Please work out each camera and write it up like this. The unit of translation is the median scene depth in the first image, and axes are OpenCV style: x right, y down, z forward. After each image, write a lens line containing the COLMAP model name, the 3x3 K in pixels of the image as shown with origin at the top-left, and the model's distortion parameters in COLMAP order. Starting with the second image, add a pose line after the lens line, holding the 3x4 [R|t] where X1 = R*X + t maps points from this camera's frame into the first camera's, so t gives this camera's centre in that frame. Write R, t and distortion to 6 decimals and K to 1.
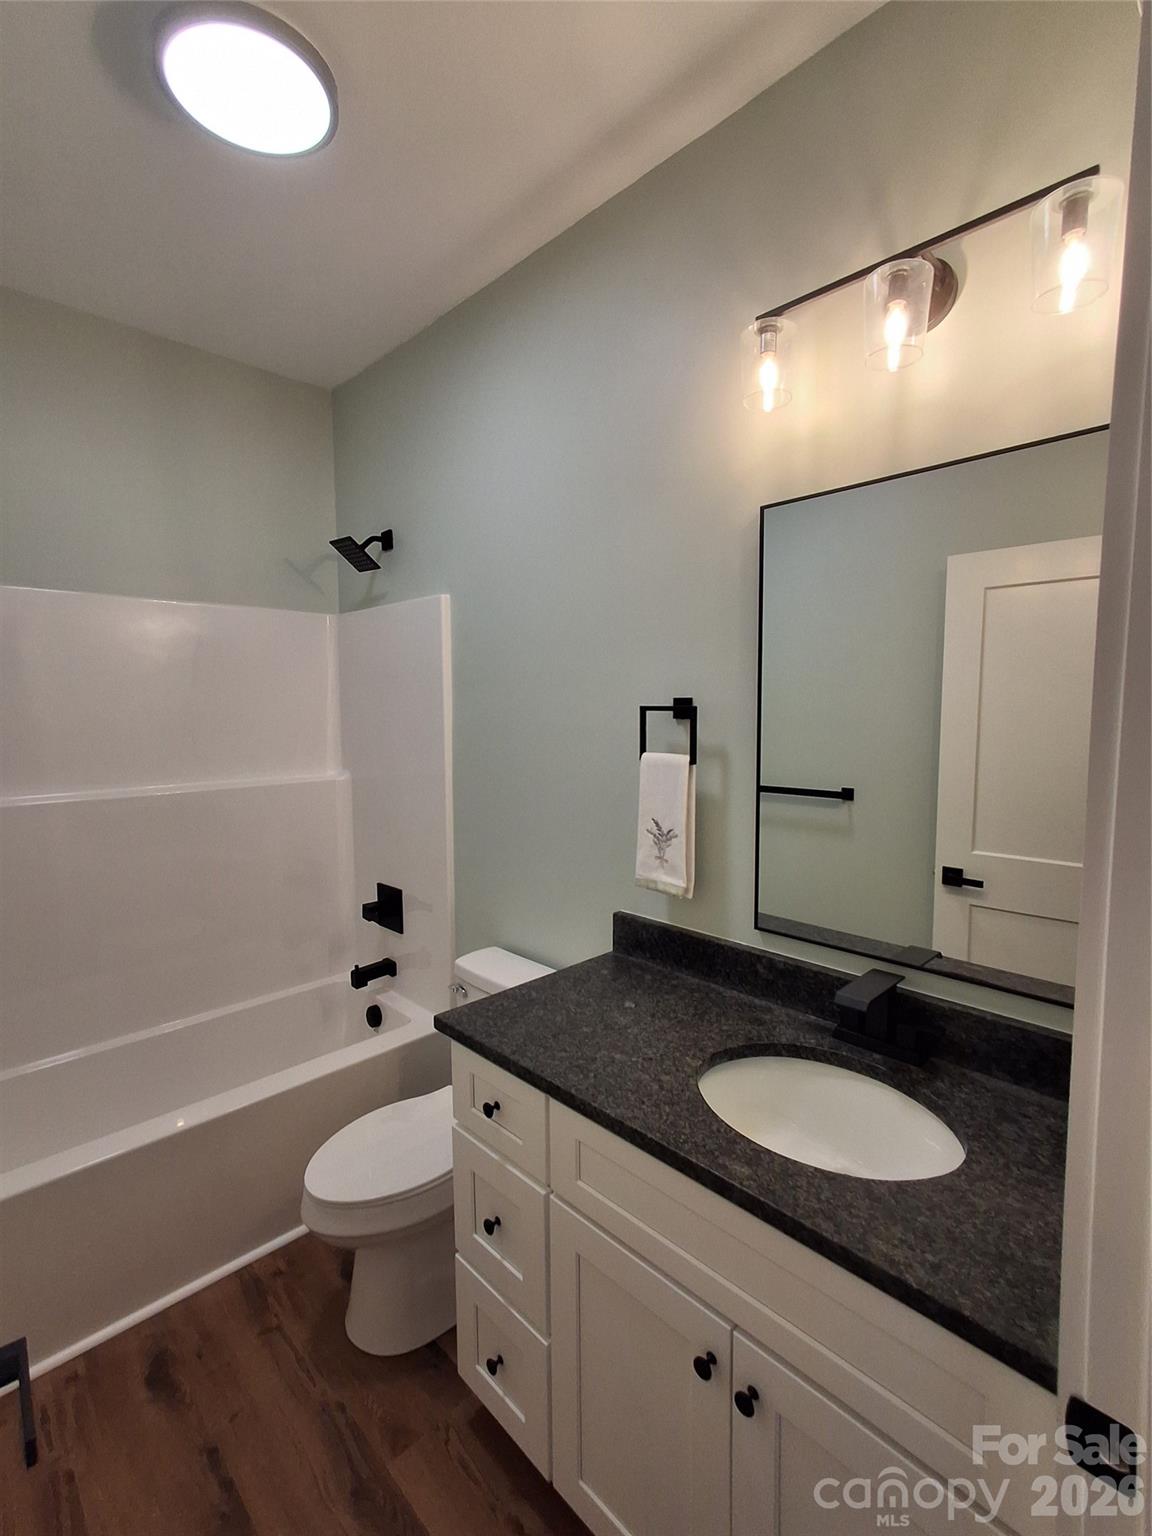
lens RADIAL K [[691.1, 0, 582.1], [0, 691.1, 763.4], [0, 0, 1]] dist [0.000474, 0.000223]
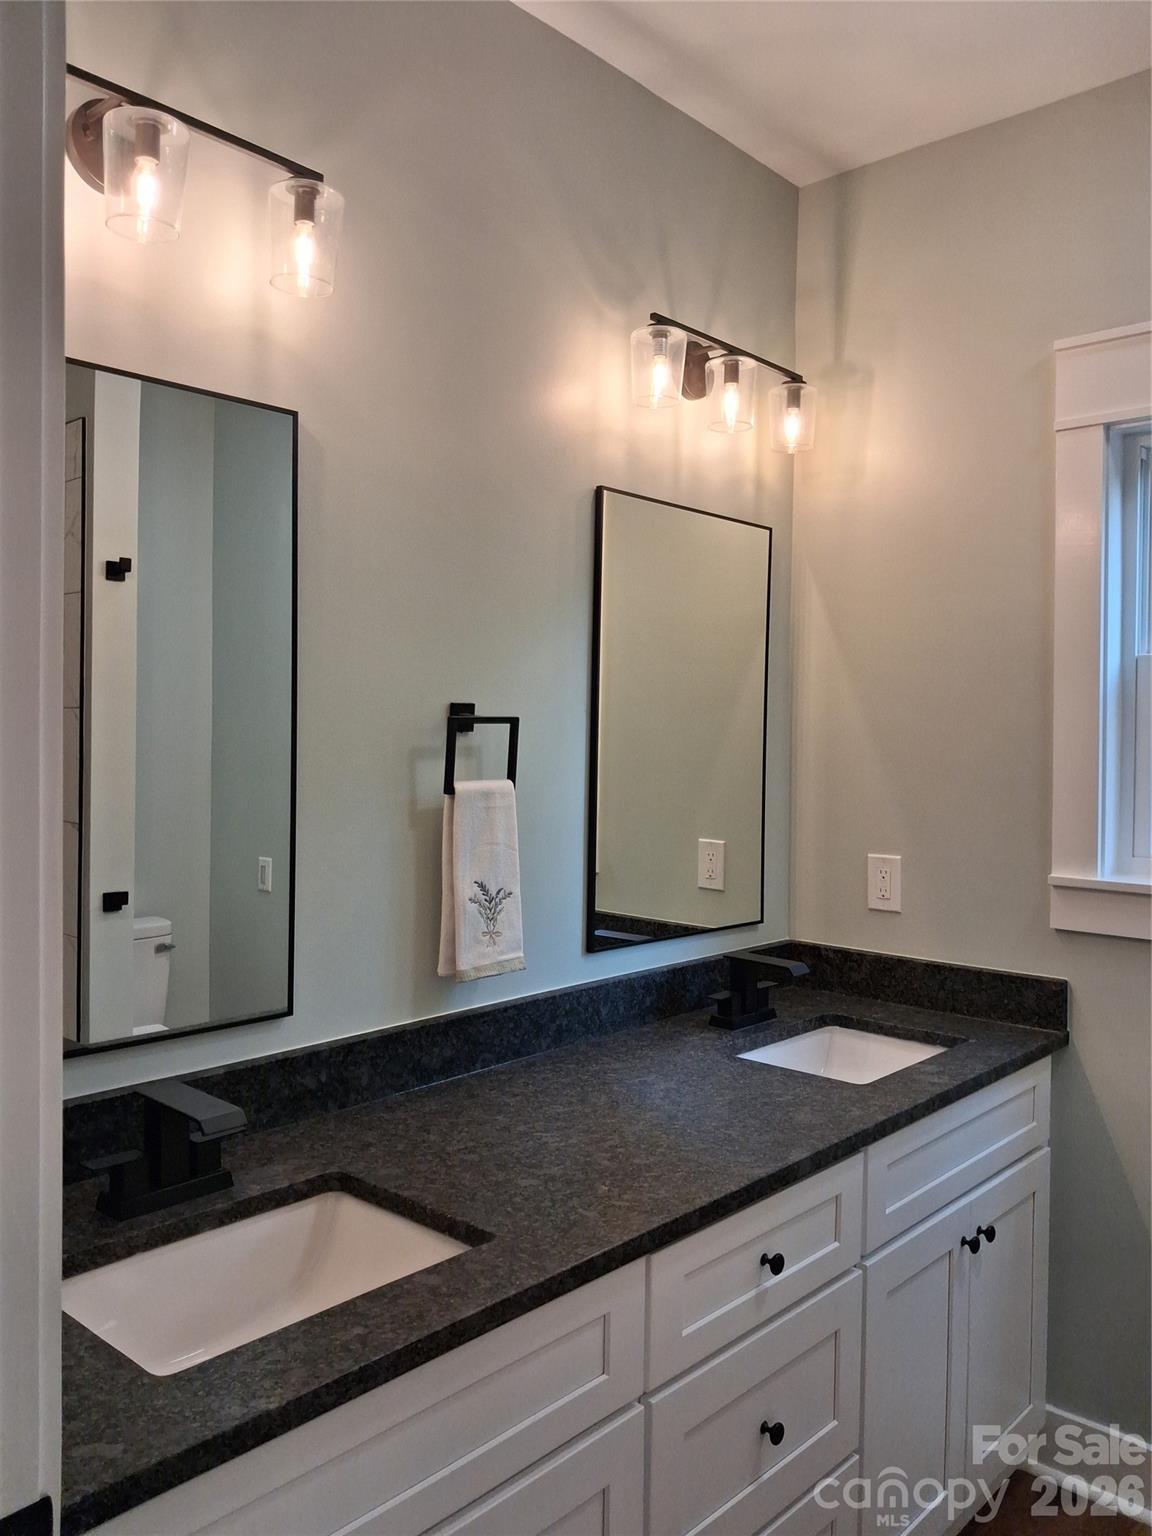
lens RADIAL K [[1229.8, 0, 576.0], [0, 1229.8, 768.0], [0, 0, 1]] dist [0.038607, -0.105342]
pose [[-0.012205, 0.015530, 0.999805, -1.124603], [0.078089, 0.996840, -0.014530, -0.005829], [-0.996872, 0.077897, -0.013380, 0.895971]]
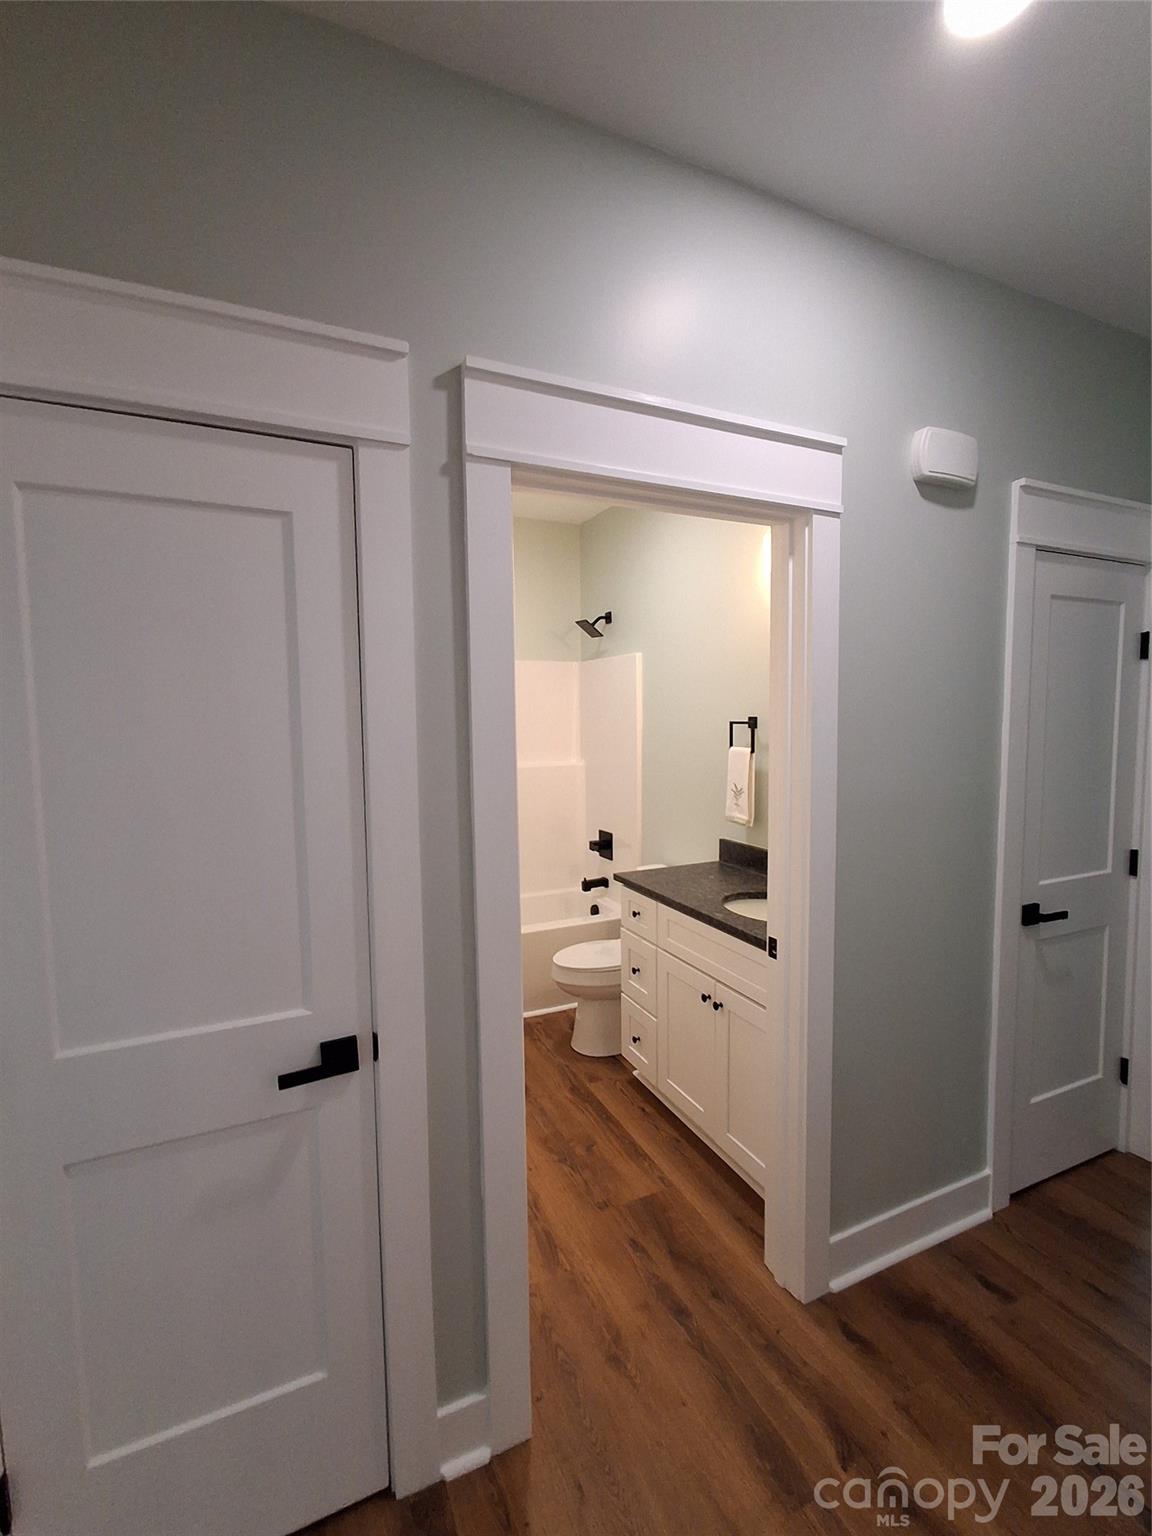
lens RADIAL K [[691.1, 0, 582.1], [0, 691.1, 763.4], [0, 0, 1]] dist [0.000474, 0.000223]
pose [[0.938826, 0.019207, -0.343855, 0.348776], [-0.022248, 0.999740, -0.004900, 0.045542], [0.343671, 0.012250, 0.939010, -0.843880]]
